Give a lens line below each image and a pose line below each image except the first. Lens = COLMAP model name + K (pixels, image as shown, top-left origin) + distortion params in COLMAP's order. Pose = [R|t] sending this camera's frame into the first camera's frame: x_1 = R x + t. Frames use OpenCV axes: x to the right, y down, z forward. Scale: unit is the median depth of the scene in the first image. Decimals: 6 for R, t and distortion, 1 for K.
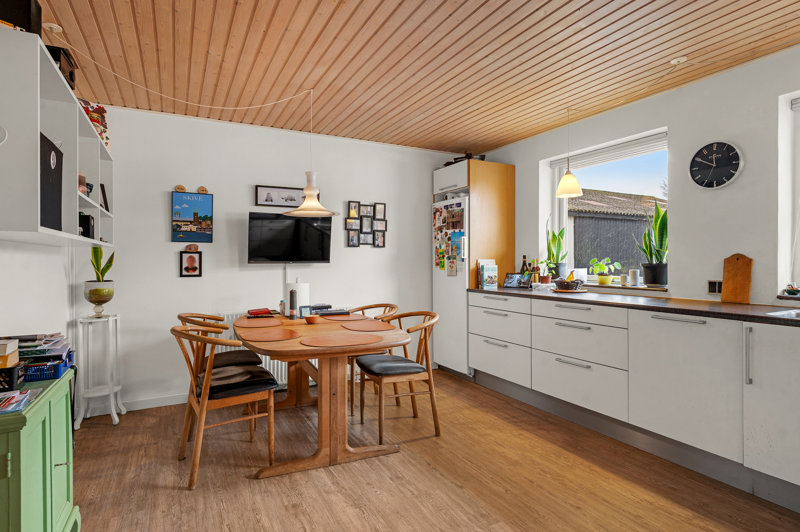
lens RADIAL K [[432.2, 0, 401.6], [0, 432.2, 262.0], [0, 0, 1]] dist [-0.000454, -0.000793]
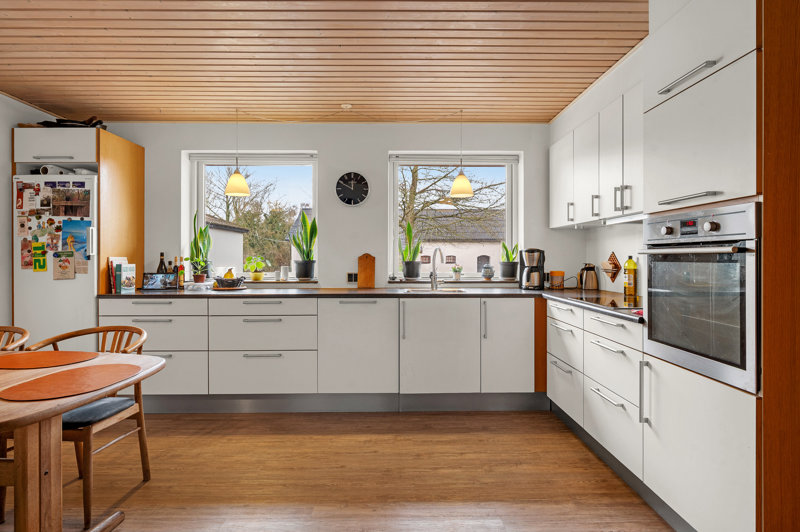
lens RADIAL K [[432.2, 0, 401.6], [0, 432.2, 262.0], [0, 0, 1]] dist [-0.000454, -0.000793]
pose [[0.451067, -0.006620, 0.892466, -0.295011], [0.005114, 0.999975, 0.004833, 0.002064], [-0.892476, 0.002384, 0.451089, 0.166001]]
